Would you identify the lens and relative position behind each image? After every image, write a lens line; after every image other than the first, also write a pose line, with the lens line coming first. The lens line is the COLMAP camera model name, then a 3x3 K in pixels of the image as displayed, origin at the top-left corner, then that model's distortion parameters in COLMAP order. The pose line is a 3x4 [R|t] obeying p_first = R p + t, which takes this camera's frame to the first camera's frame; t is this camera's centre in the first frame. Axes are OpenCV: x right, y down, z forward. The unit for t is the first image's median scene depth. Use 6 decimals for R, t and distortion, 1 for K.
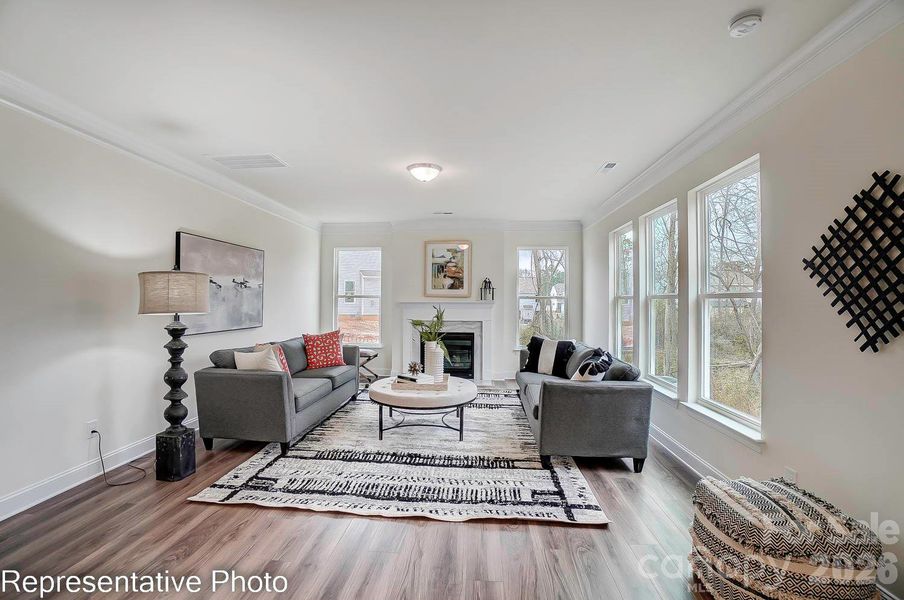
lens RADIAL K [[402.7, 0, 444.8], [0, 402.7, 294.3], [0, 0, 1]] dist [-0.049945, 0.006941]
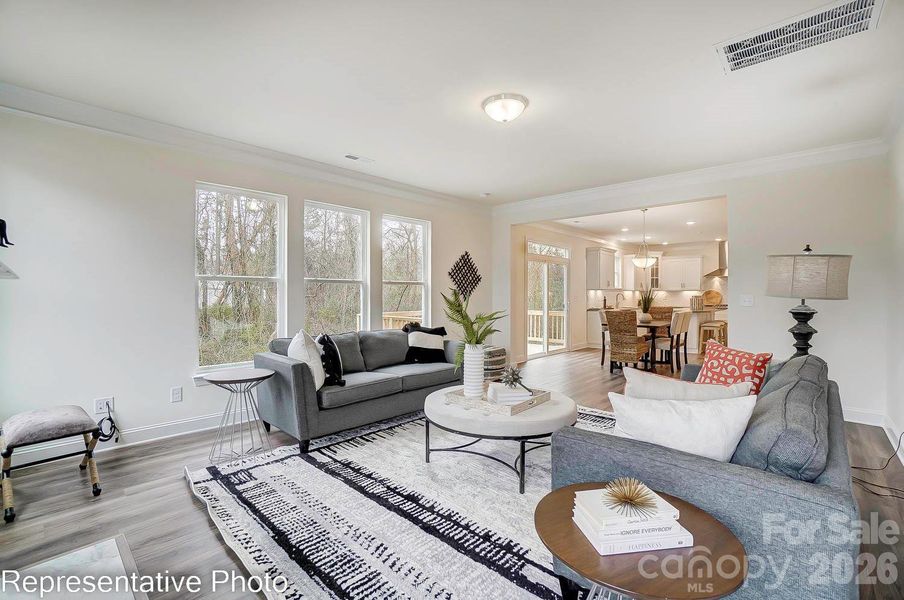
lens RADIAL K [[402.7, 0, 438.6], [0, 402.7, 298.2], [0, 0, 1]] dist [-0.049945, 0.006941]
pose [[-0.780569, -0.016096, 0.624862, -0.482270], [-0.015580, 0.999859, 0.006293, 0.046960], [-0.624875, -0.004823, -0.780710, 1.907430]]
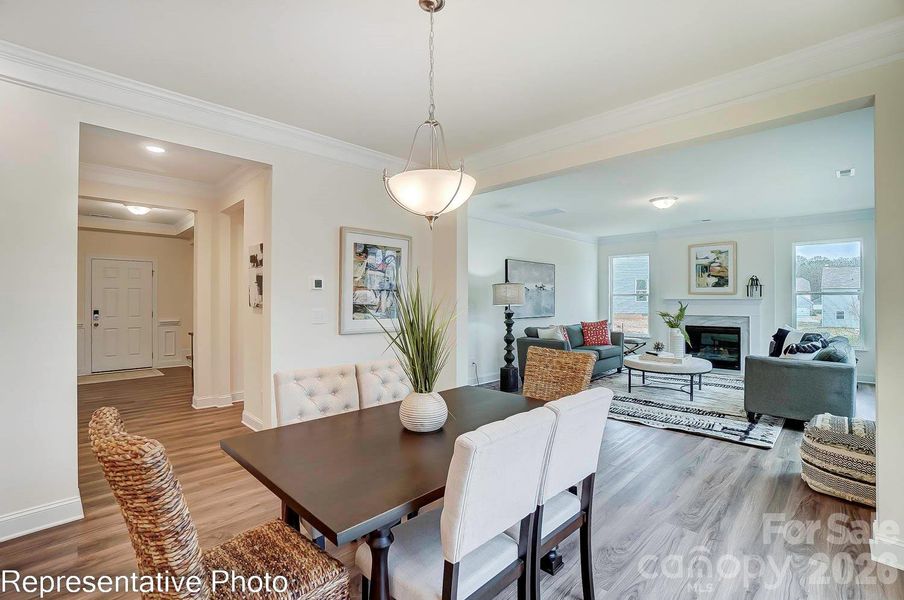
lens RADIAL K [[402.7, 0, 445.9], [0, 402.7, 301.2], [0, 0, 1]] dist [-0.049945, 0.006941]
pose [[0.762341, -0.004588, -0.647159, 0.251546], [0.016336, 0.999793, 0.012154, 0.001200], [0.646969, -0.019838, 0.762258, -0.498628]]
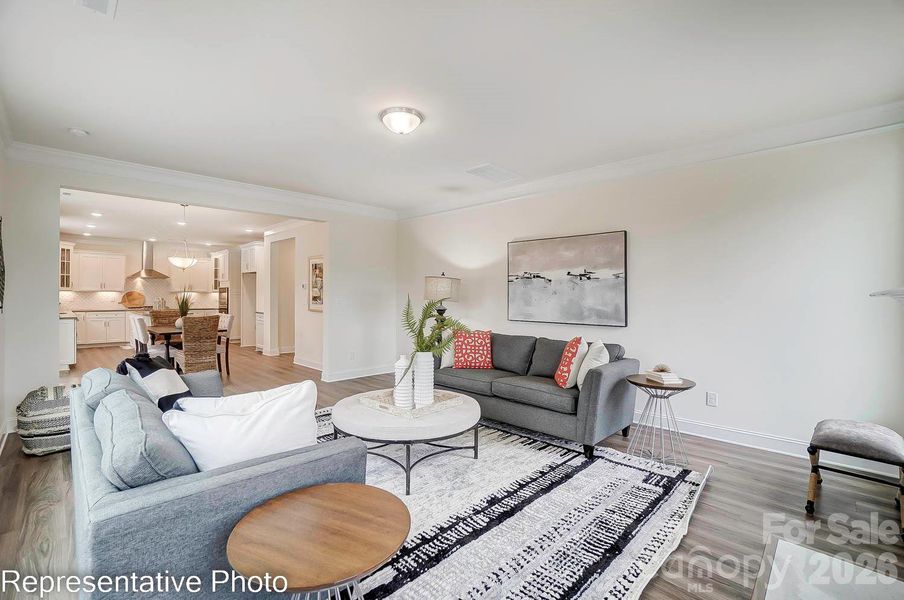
lens RADIAL K [[402.7, 0, 451.6], [0, 402.7, 297.3], [0, 0, 1]] dist [-0.049945, 0.006941]
pose [[-0.634091, -0.009785, -0.773197, 0.476745], [-0.002135, 0.999938, -0.010904, 0.042343], [0.773256, -0.005263, -0.634073, 1.802050]]
